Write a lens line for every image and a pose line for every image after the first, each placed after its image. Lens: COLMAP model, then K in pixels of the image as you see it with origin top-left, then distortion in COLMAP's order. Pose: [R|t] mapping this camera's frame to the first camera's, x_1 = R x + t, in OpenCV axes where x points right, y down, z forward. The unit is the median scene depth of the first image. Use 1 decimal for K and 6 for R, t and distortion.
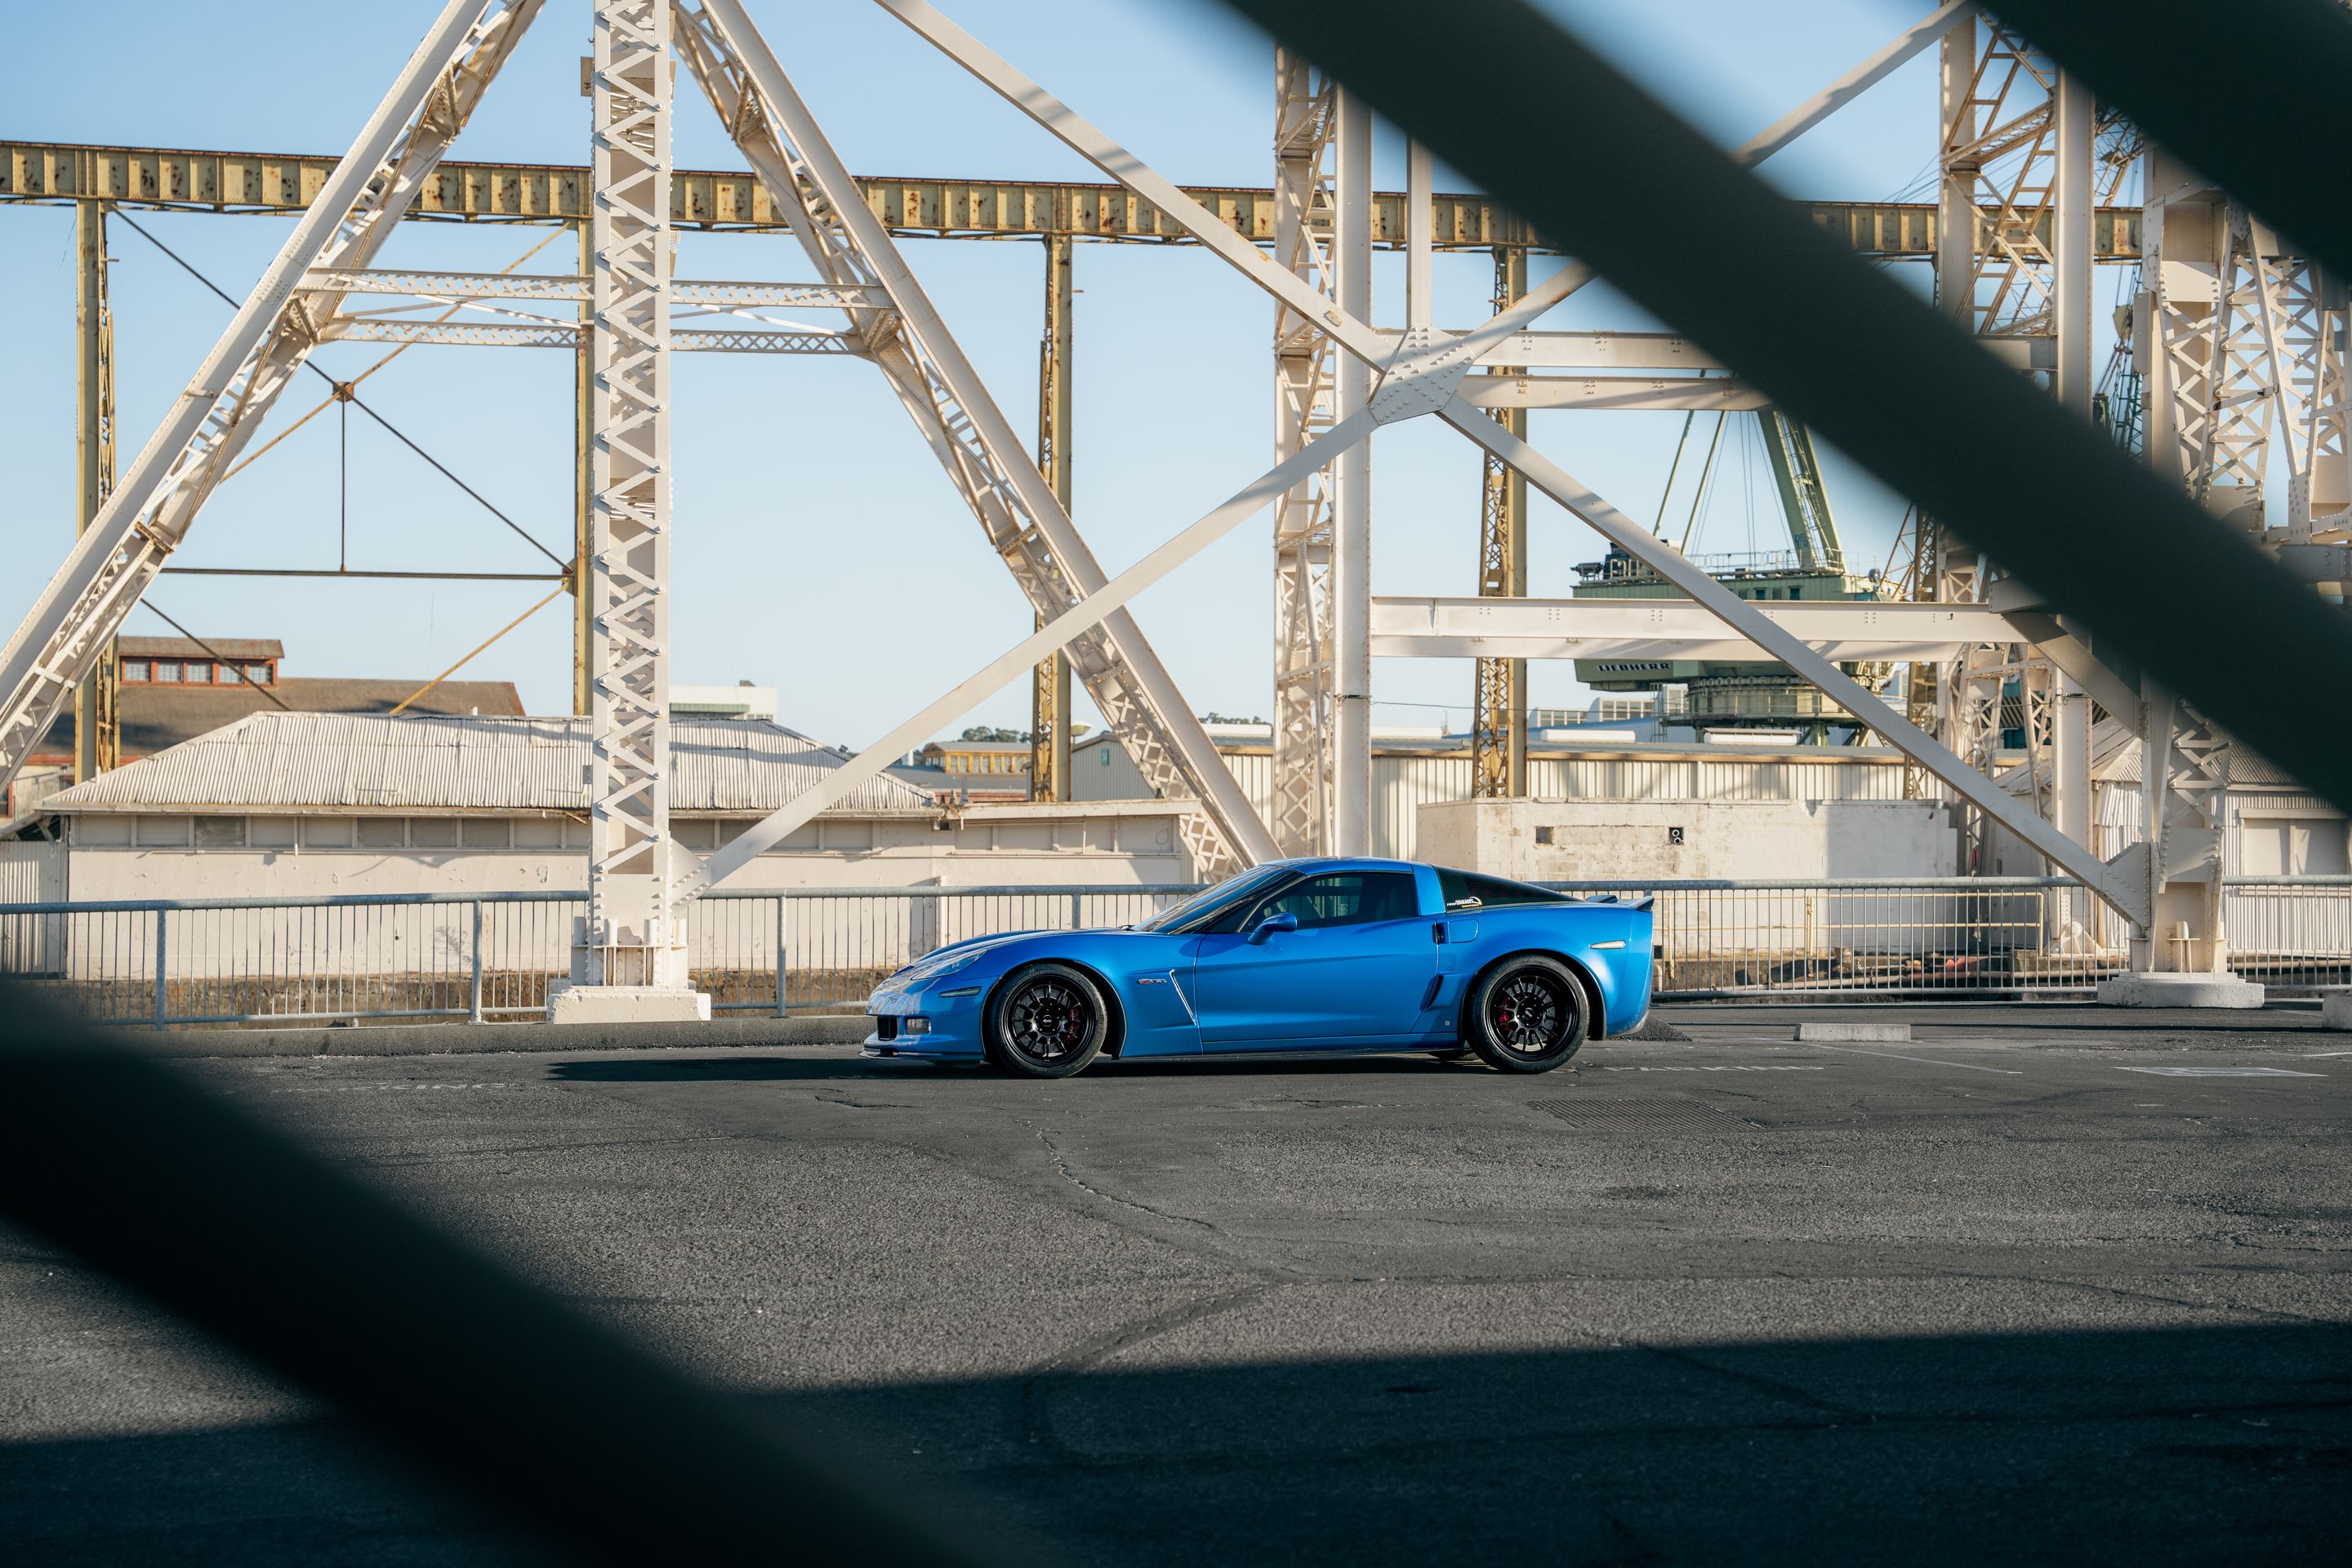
lens RADIAL K [[4265.2, 0, 1184.9], [0, 4265.2, 779.1], [0, 0, 1]] dist [0.113799, -0.306616]
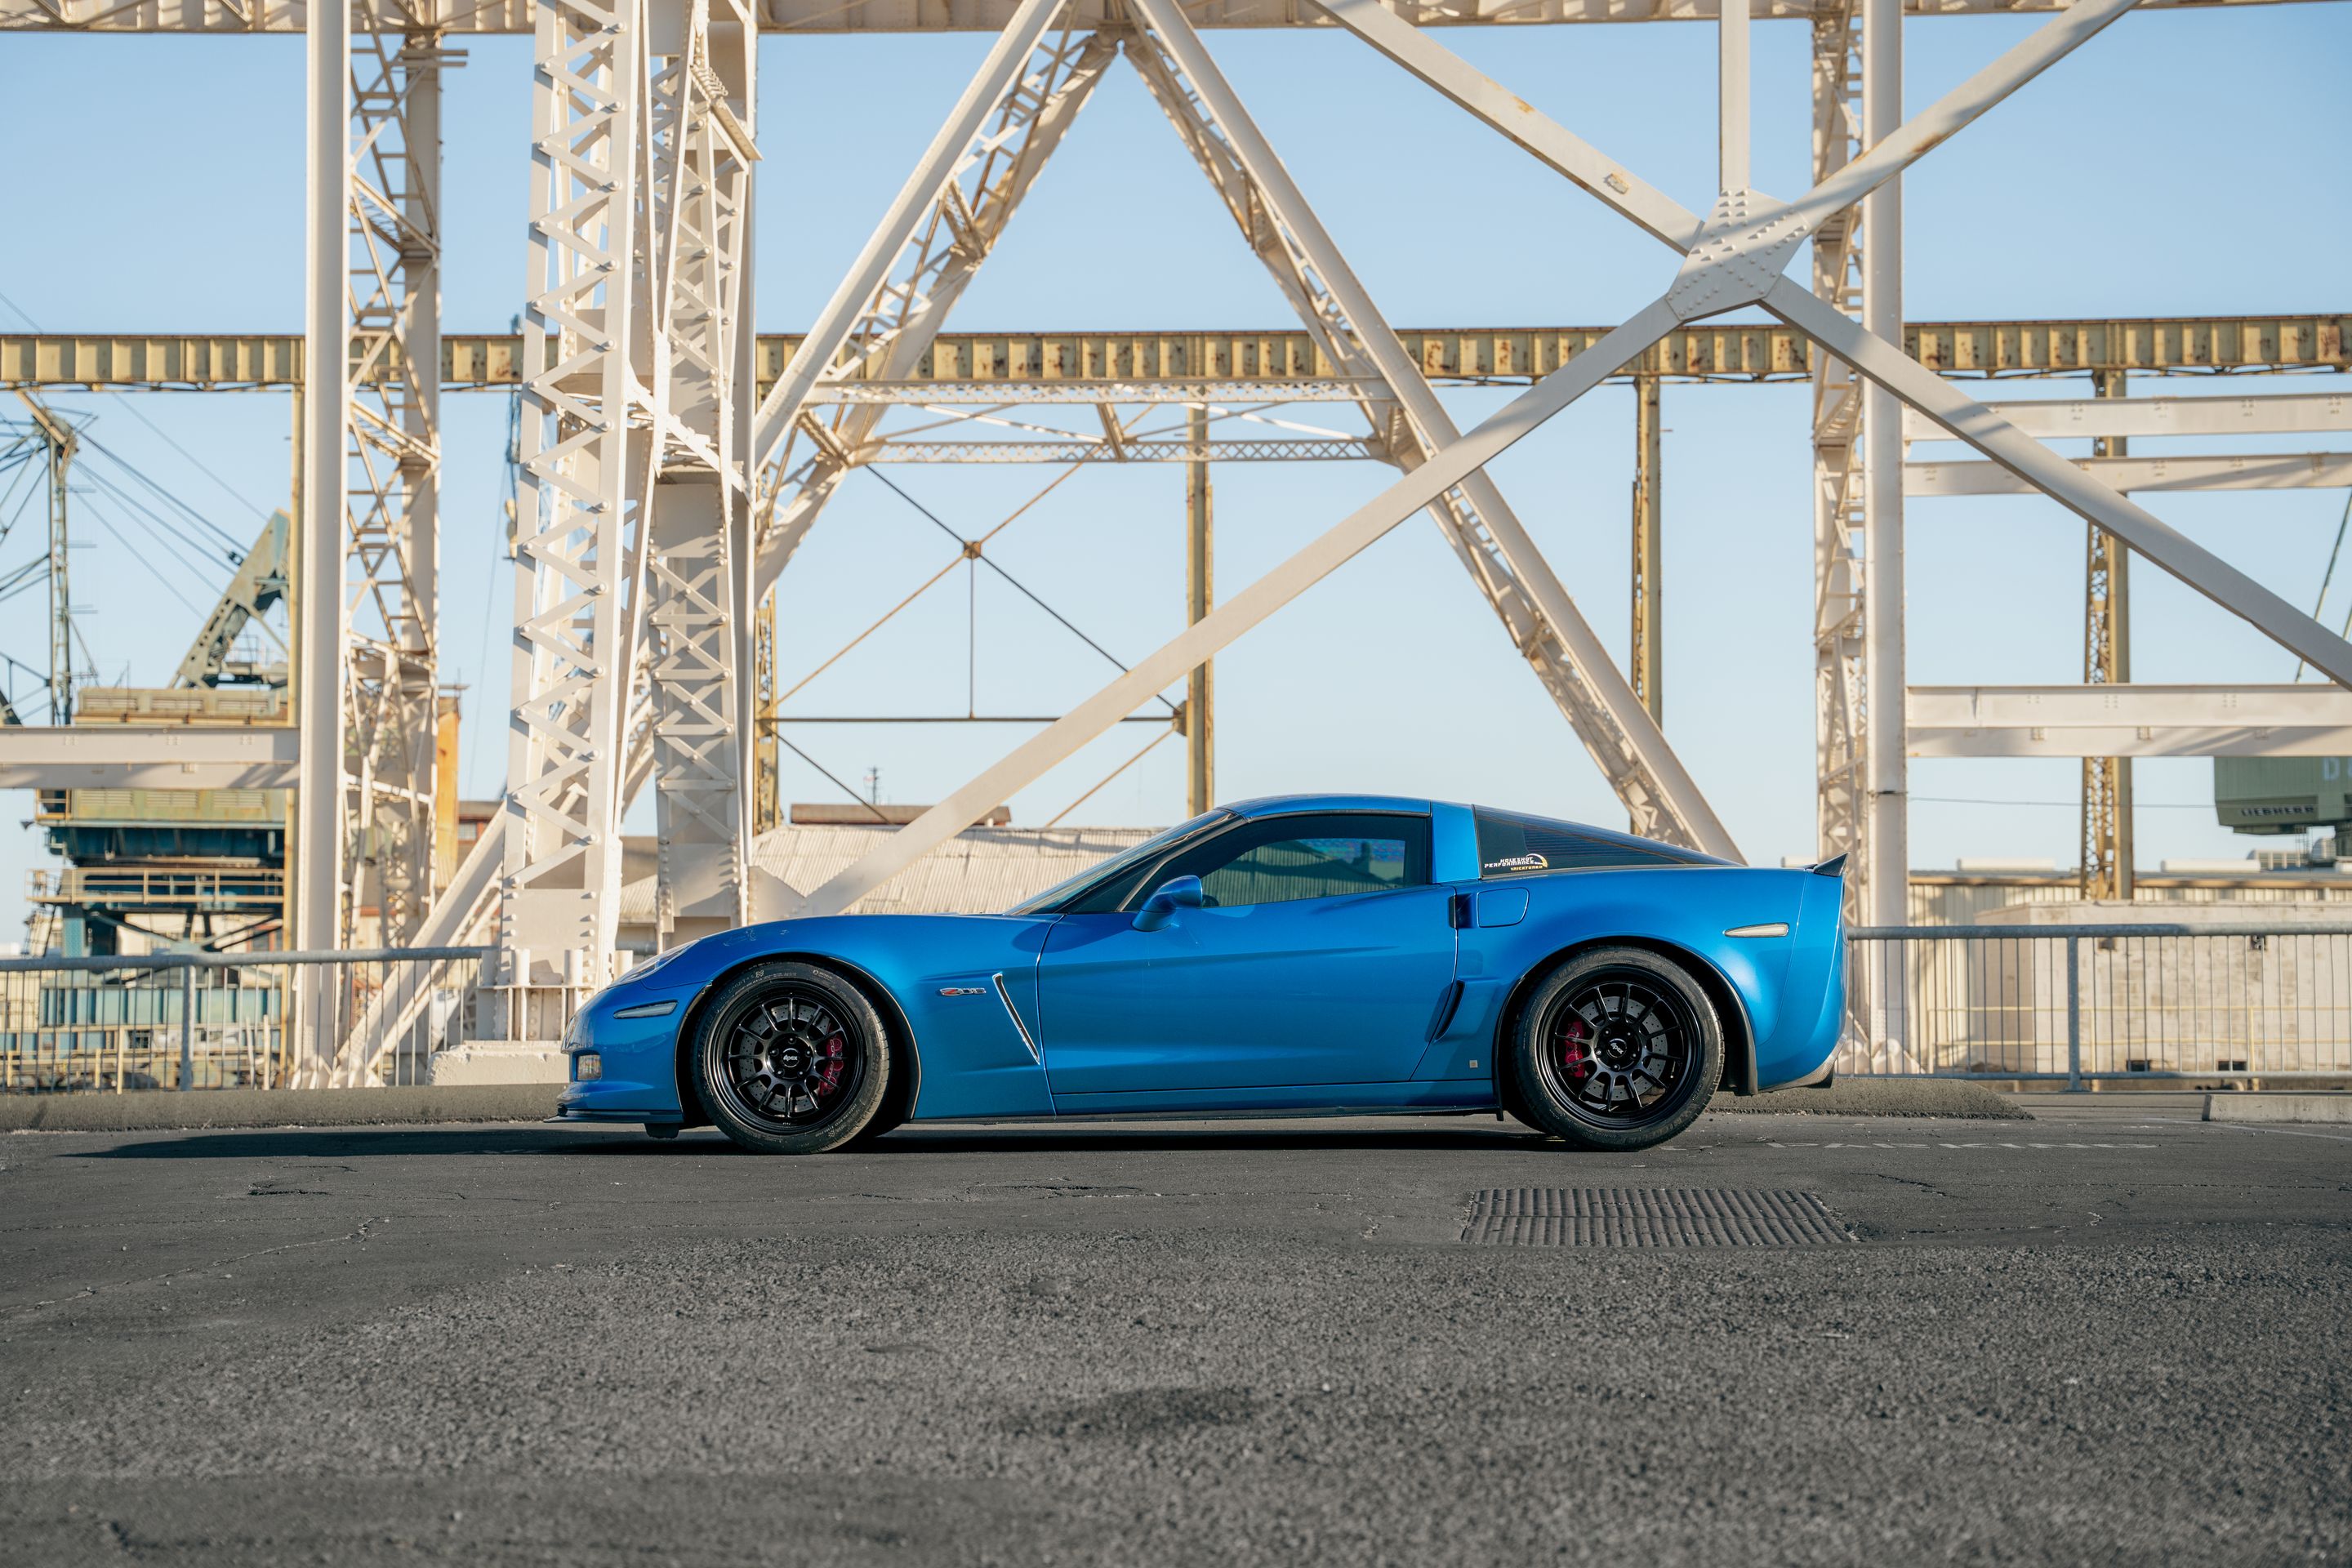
lens RADIAL K [[3698.5, 0, 1128.4], [0, 3698.5, 805.6], [0, 0, 1]] dist [0.054191, 0.697566]
pose [[0.979497, -0.014799, -0.200916, 0.038649], [0.007172, 0.999228, -0.038633, 0.013463], [0.201332, 0.036400, 0.978846, 0.160934]]
